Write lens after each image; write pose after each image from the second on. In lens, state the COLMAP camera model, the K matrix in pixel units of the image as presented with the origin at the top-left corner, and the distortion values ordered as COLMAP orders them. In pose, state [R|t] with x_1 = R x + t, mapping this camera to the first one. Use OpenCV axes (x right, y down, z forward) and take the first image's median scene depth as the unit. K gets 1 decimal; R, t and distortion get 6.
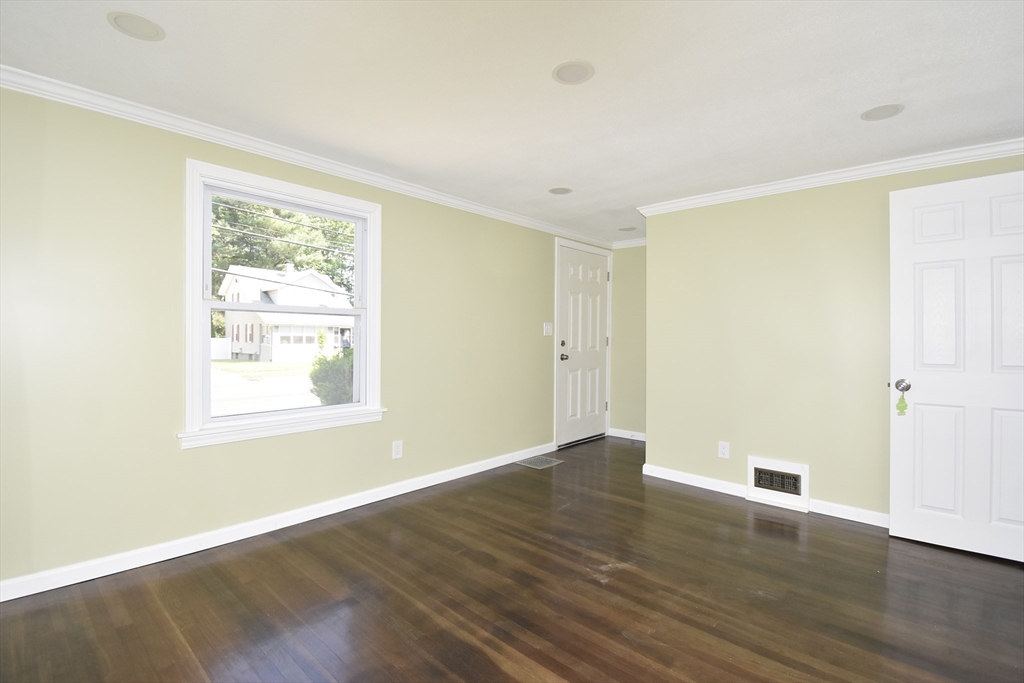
lens RADIAL K [[475.3, 0, 514.7], [0, 475.3, 339.2], [0, 0, 1]] dist [0.019248, -0.021686]
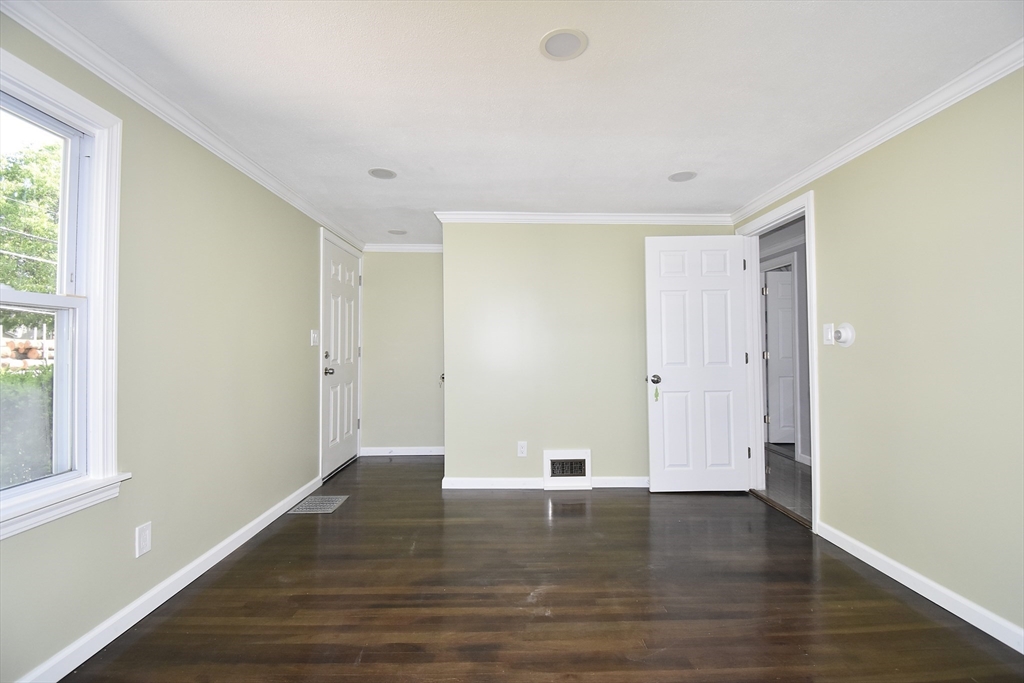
lens RADIAL K [[454.1, 0, 517.1], [0, 454.1, 341.1], [0, 0, 1]] dist [0.024361, -0.027651]
pose [[0.718480, -0.000634, 0.695548, -0.343089], [0.013125, 0.999834, -0.012646, -0.001895], [-0.695424, 0.018215, 0.718369, 0.302034]]
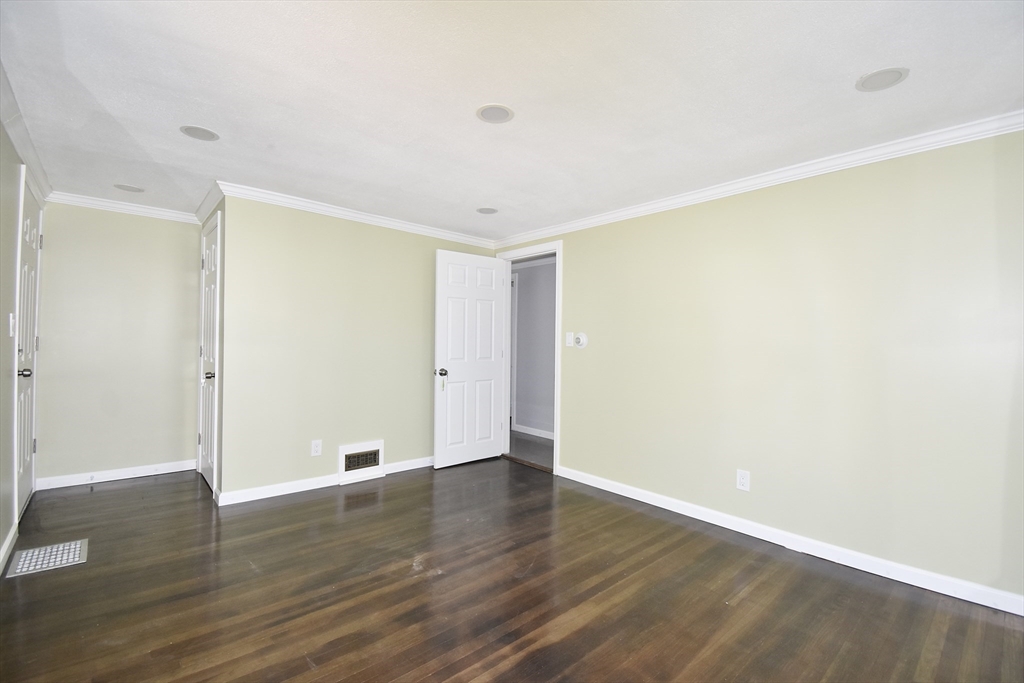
lens RADIAL K [[454.1, 0, 517.1], [0, 454.1, 341.1], [0, 0, 1]] dist [0.024361, -0.027651]
pose [[0.091232, -0.007166, 0.995804, -0.615659], [-0.012875, 0.999882, 0.008375, -0.022245], [-0.995746, -0.013585, 0.091129, 0.549311]]
